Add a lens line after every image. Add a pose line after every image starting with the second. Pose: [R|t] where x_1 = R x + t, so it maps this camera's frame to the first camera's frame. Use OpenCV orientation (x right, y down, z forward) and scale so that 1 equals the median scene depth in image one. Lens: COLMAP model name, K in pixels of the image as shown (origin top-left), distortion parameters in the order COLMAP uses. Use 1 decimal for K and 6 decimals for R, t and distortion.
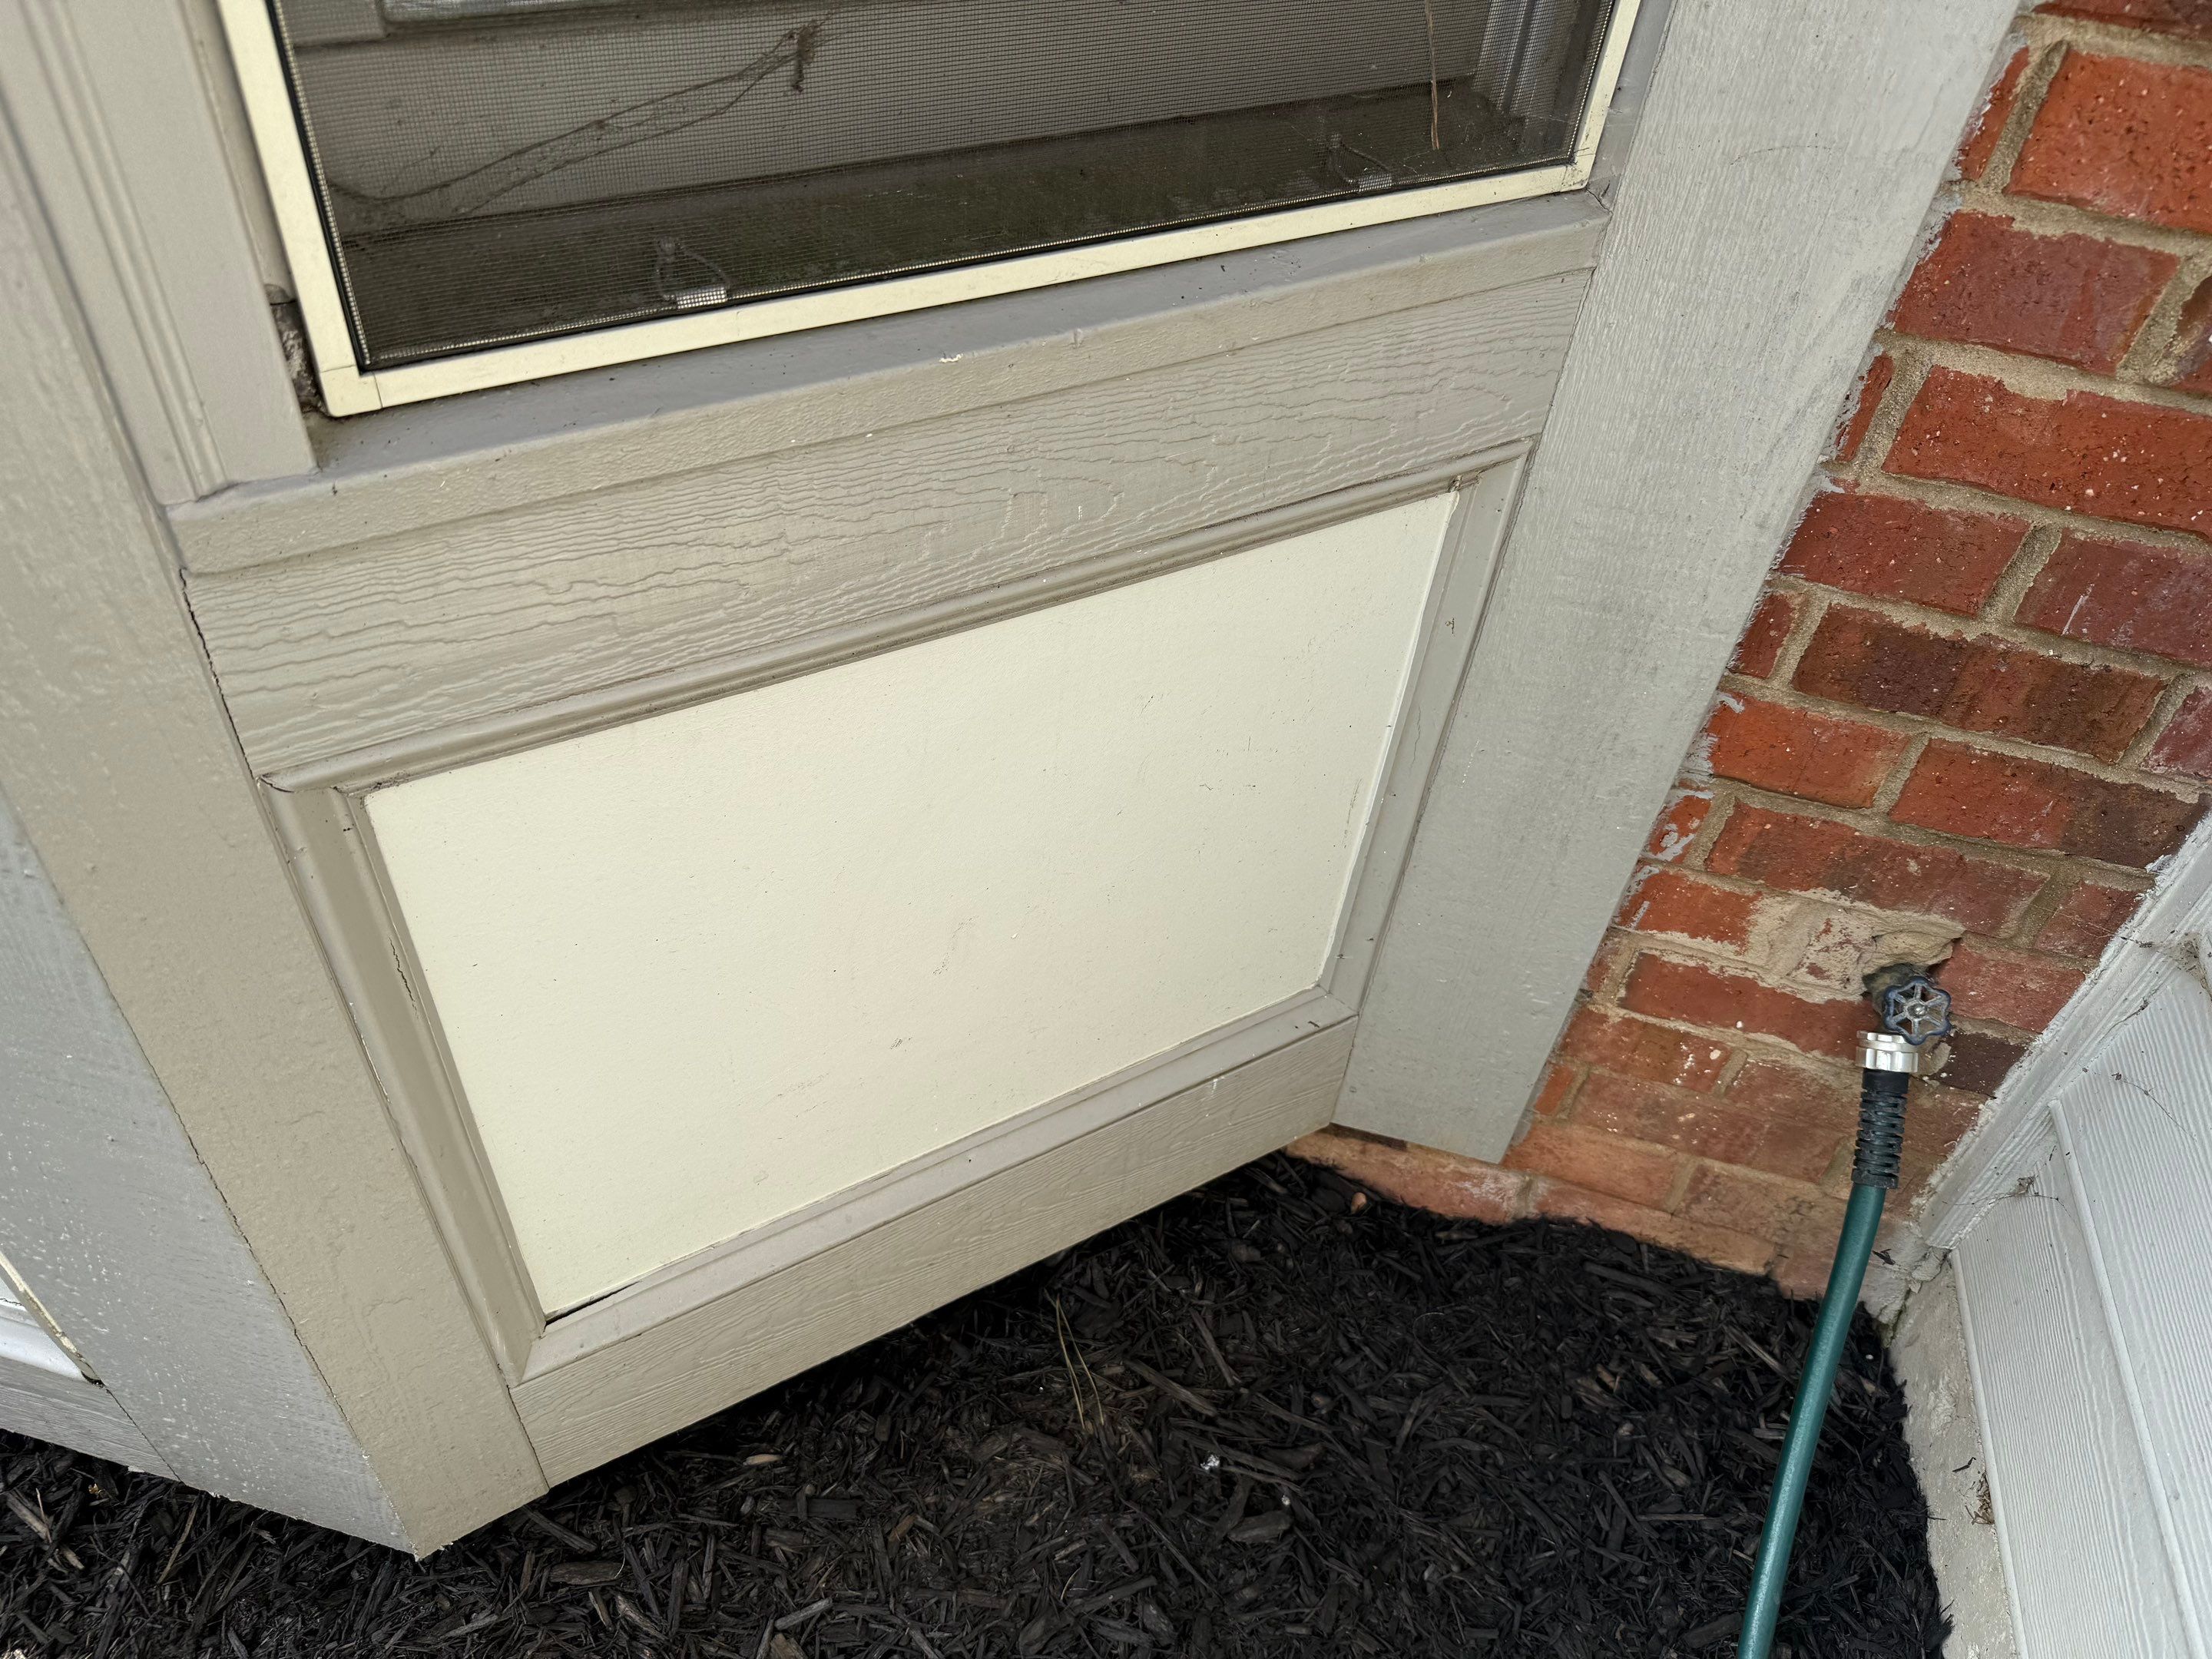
lens RADIAL K [[1565.9, 0, 1107.2], [0, 1565.9, 827.6], [0, 0, 1]] dist [0.001948, -0.000189]
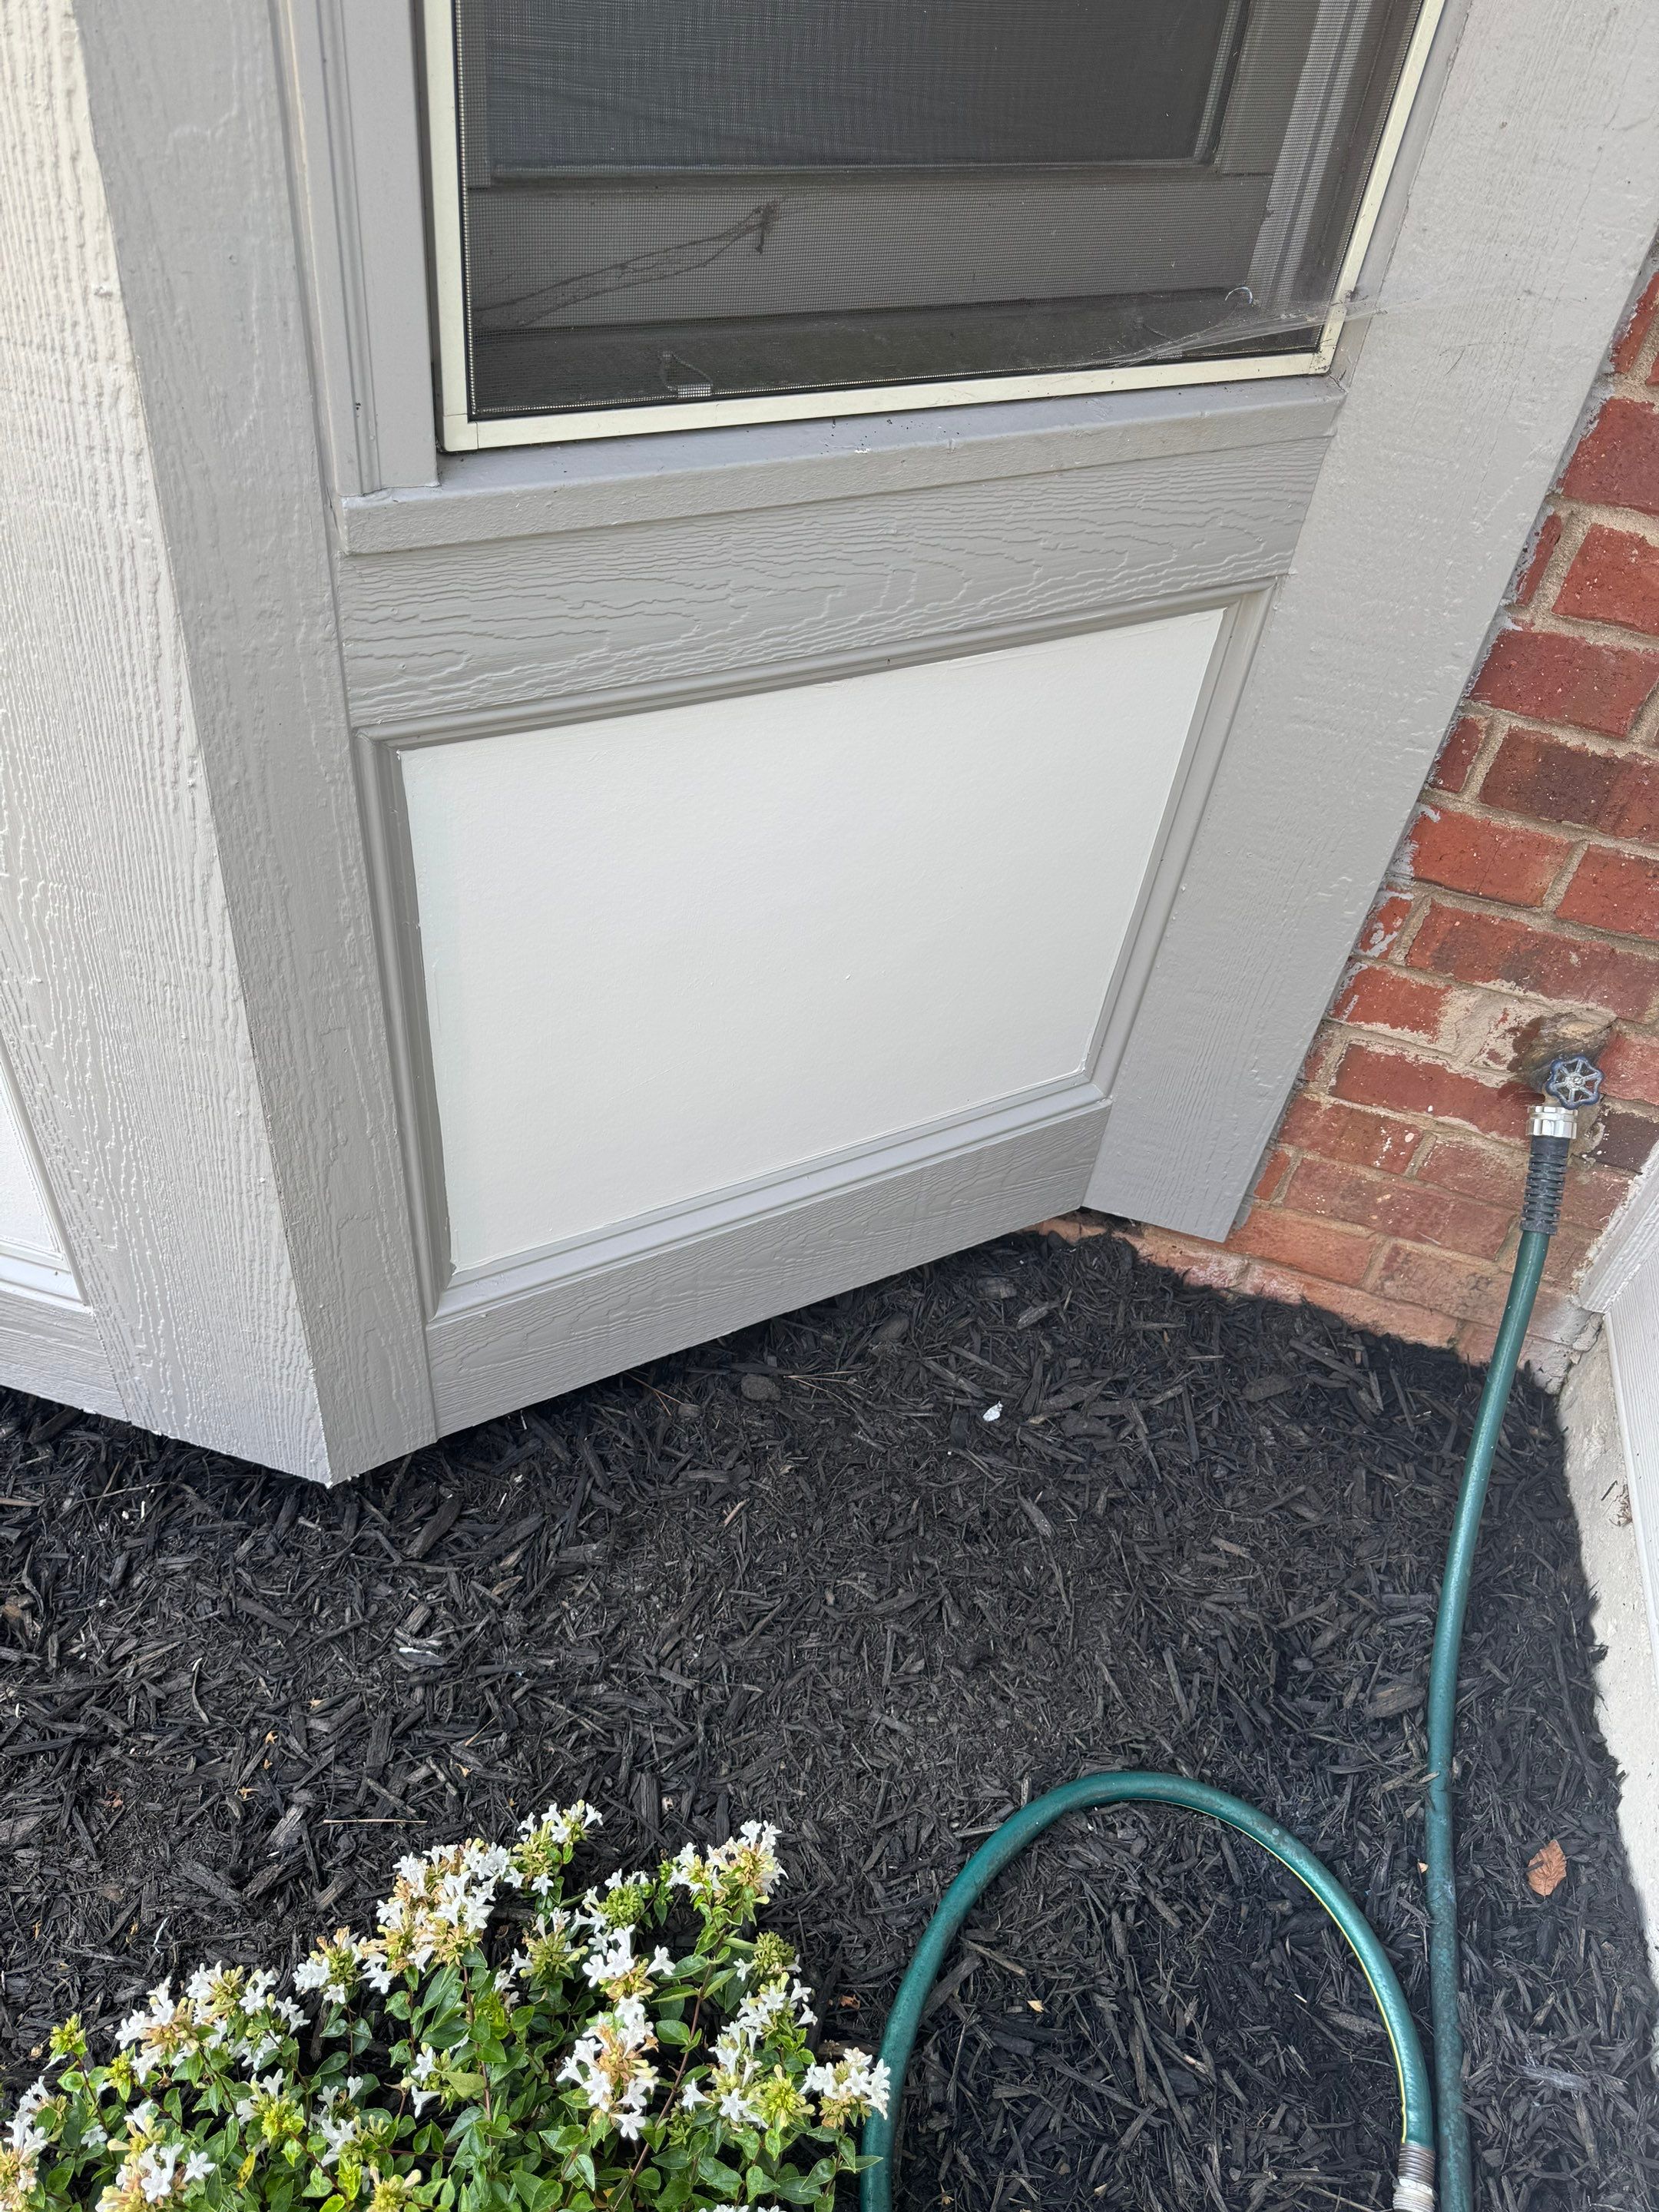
lens RADIAL K [[1565.9, 0, 819.2], [0, 1565.9, 1105.9], [0, 0, 1]] dist [0.001948, -0.000189]
pose [[0.999416, 0.033148, 0.008243, -0.087038], [-0.032932, 0.999141, -0.025164, 0.202276], [-0.009070, 0.024877, 0.999649, -0.229512]]
